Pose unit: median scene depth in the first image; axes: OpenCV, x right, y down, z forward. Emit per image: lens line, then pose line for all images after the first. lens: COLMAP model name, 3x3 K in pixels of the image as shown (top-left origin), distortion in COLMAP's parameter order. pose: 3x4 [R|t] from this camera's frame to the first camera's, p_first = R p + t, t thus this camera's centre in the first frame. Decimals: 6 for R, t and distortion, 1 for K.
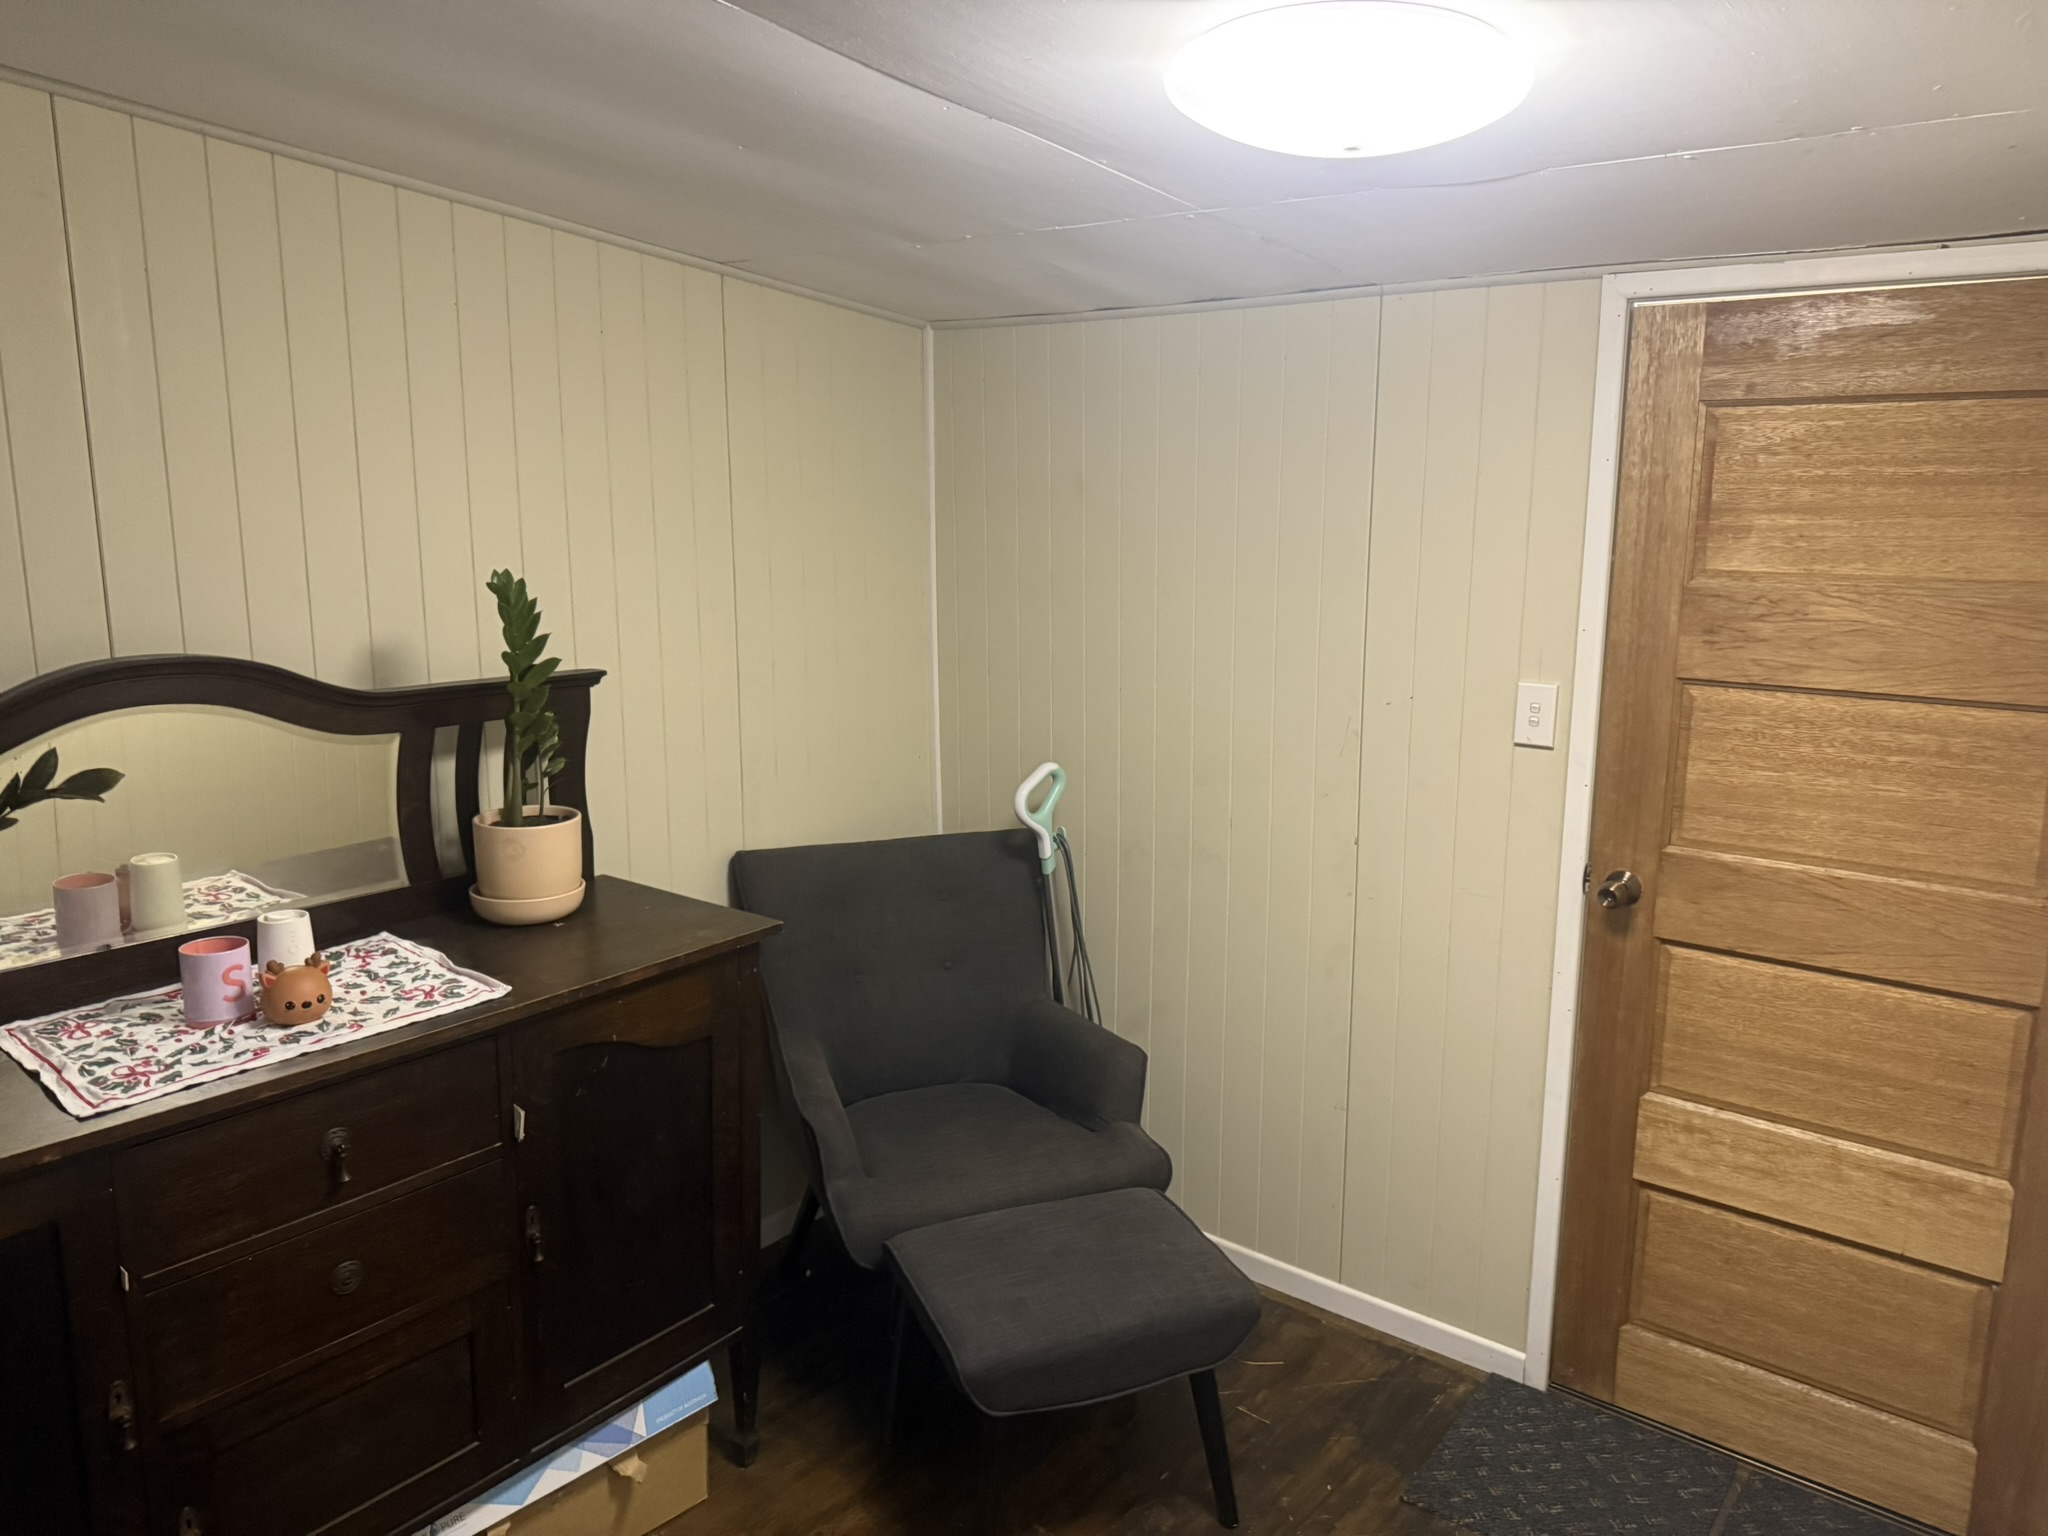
lens RADIAL K [[1412.3, 0, 1024.0], [0, 1412.3, 768.0], [0, 0, 1]] dist [0.002804, 0.000356]
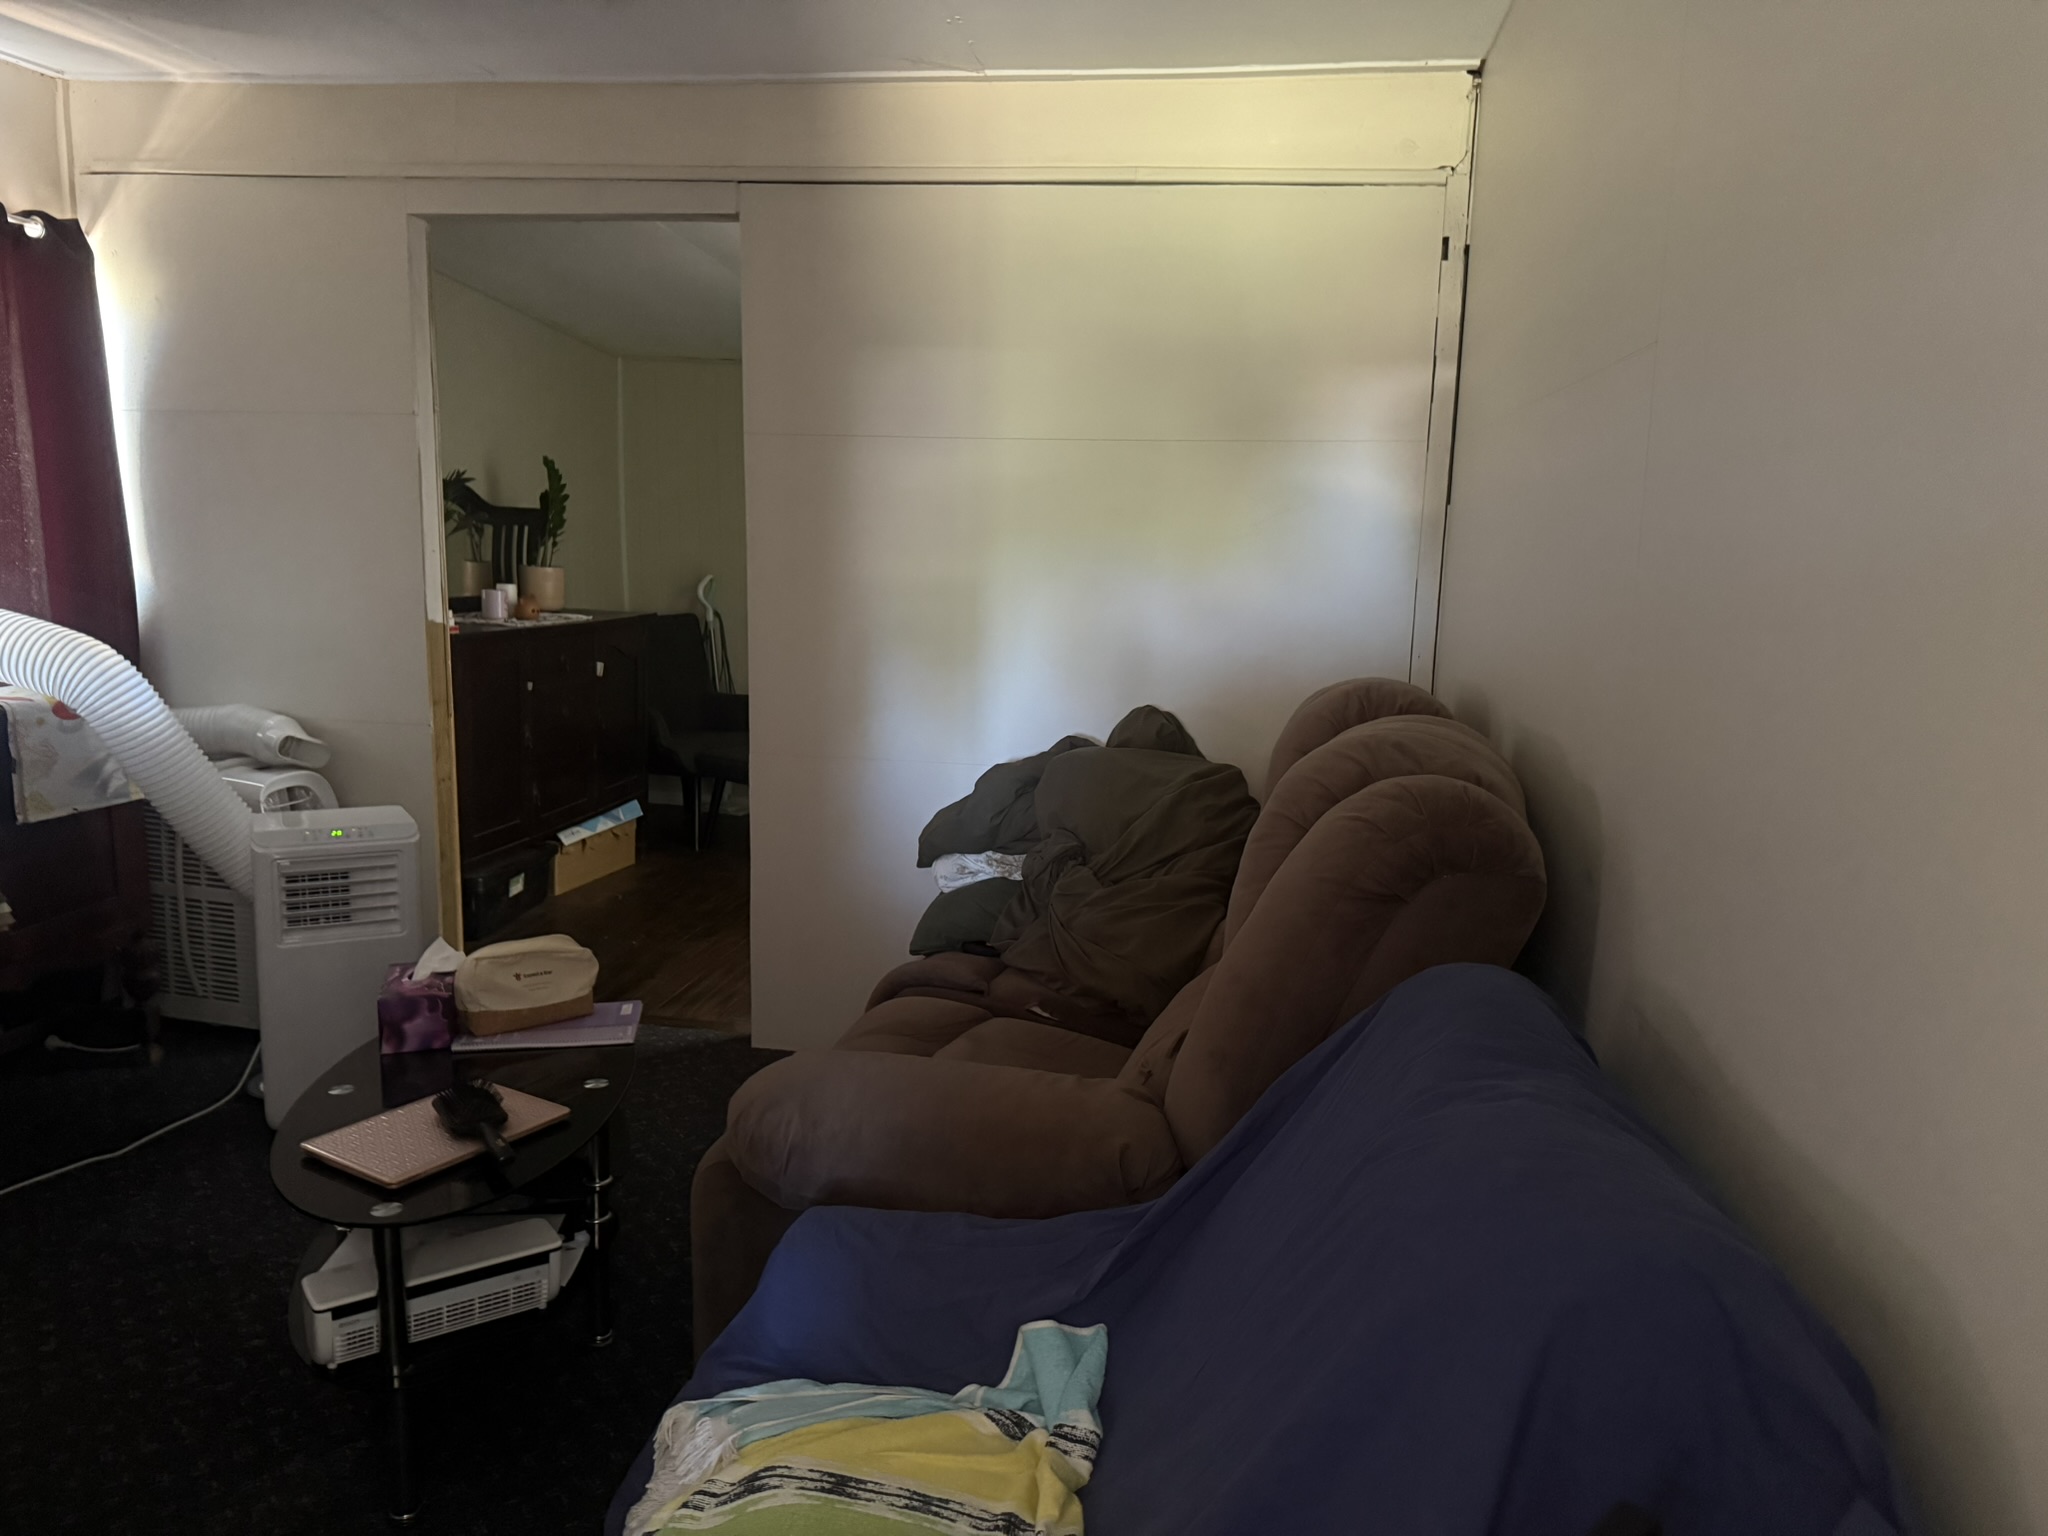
lens RADIAL K [[1412.3, 0, 1024.0], [0, 1412.3, 768.0], [0, 0, 1]] dist [0.002804, 0.000356]
pose [[0.871083, -0.054041, 0.488154, -0.619172], [0.062524, 0.998043, -0.001082, 0.315574], [-0.487140, 0.031464, 0.872757, -1.045498]]
